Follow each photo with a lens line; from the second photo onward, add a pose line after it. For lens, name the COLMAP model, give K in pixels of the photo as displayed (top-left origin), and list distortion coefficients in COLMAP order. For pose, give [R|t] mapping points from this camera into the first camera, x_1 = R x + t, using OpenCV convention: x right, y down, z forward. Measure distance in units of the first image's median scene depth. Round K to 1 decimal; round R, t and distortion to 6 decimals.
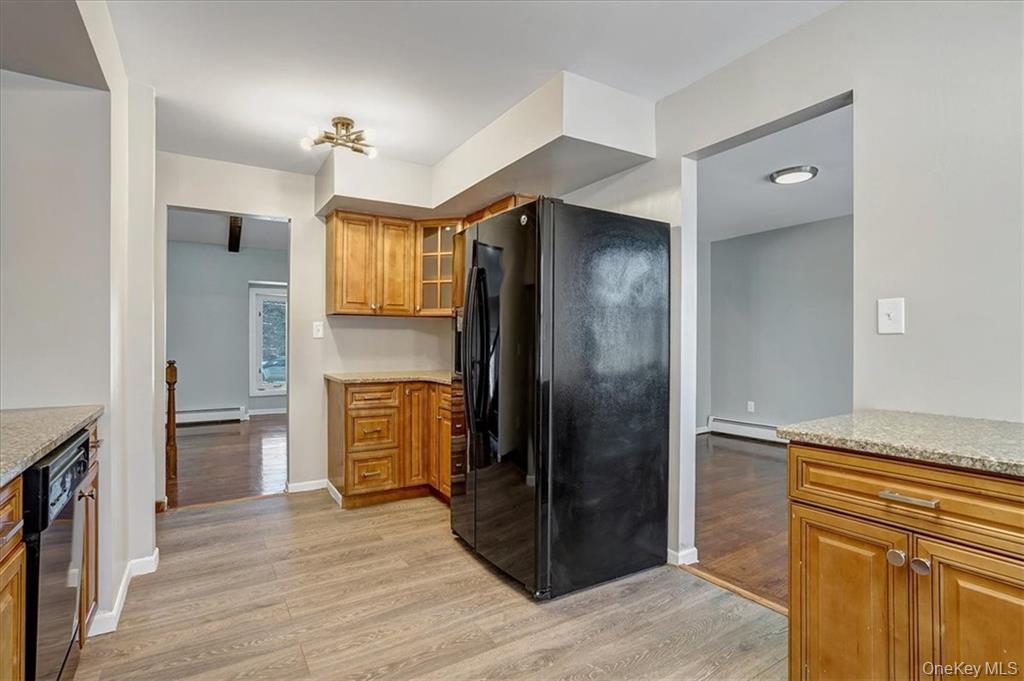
lens RADIAL K [[503.0, 0, 491.6], [0, 503.0, 342.2], [0, 0, 1]] dist [-0.036860, 0.022300]
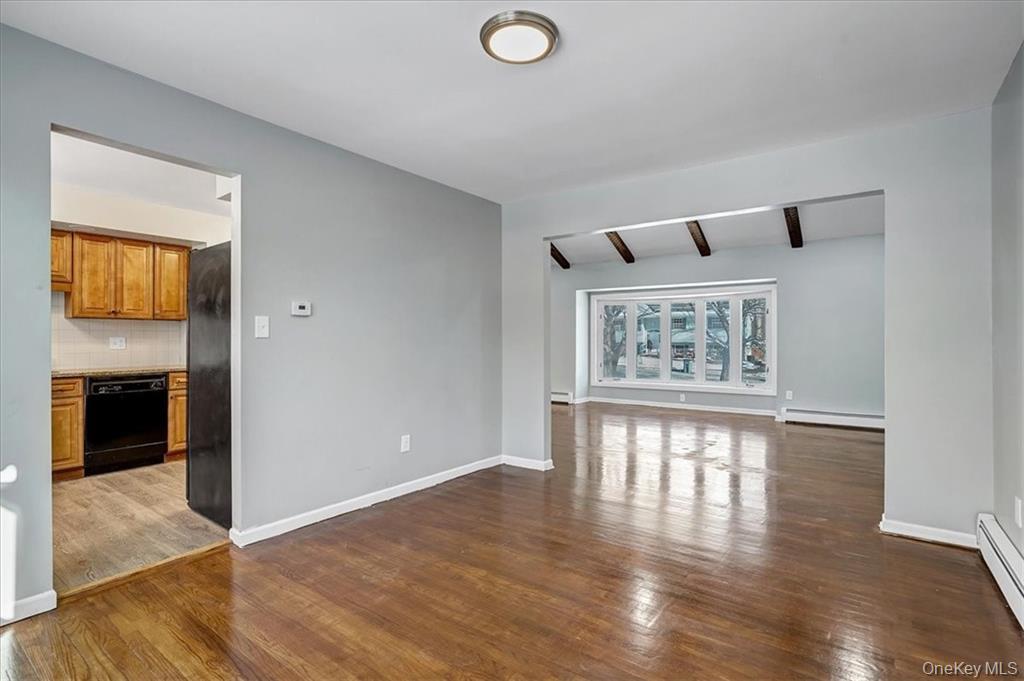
lens RADIAL K [[485.9, 0, 512.0], [0, 485.9, 336.8], [0, 0, 1]] dist [-0.041149, 0.018975]
pose [[0.395951, -0.006634, -0.918248, 1.442925], [0.002548, 0.999978, -0.006126, -0.006647], [0.918268, 0.000086, 0.395959, 1.019528]]
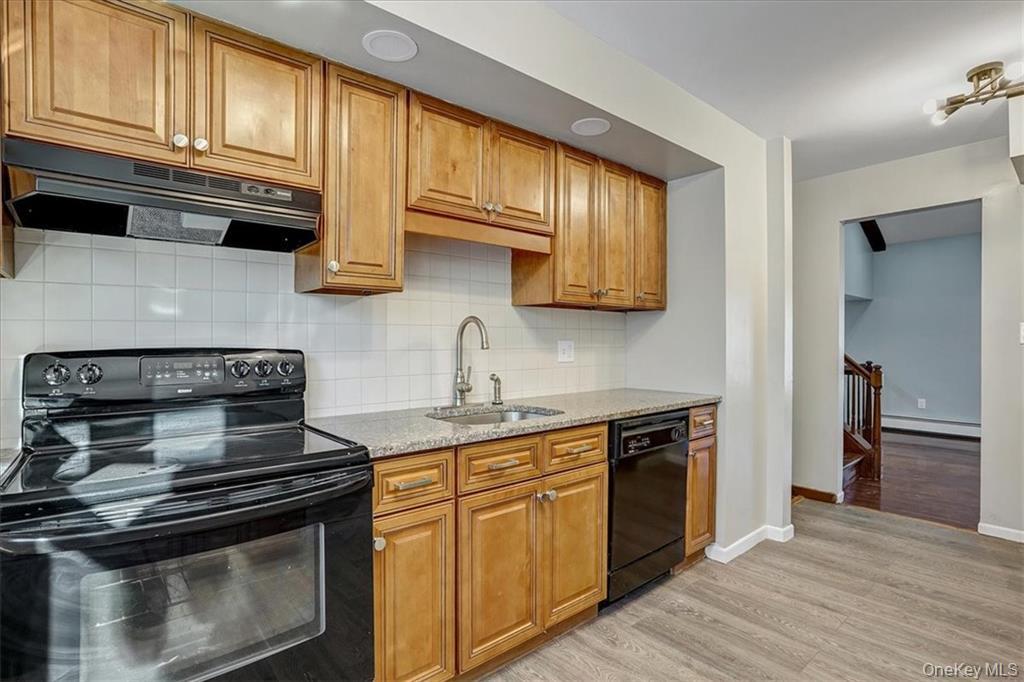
lens RADIAL K [[504.9, 0, 508.1], [0, 504.9, 335.2], [0, 0, 1]] dist [-0.042558, 0.019769]
pose [[0.175053, -0.010418, -0.984504, 0.335416], [0.001412, 0.999946, -0.010330, -0.018575], [0.984558, 0.000418, 0.175058, 0.127733]]
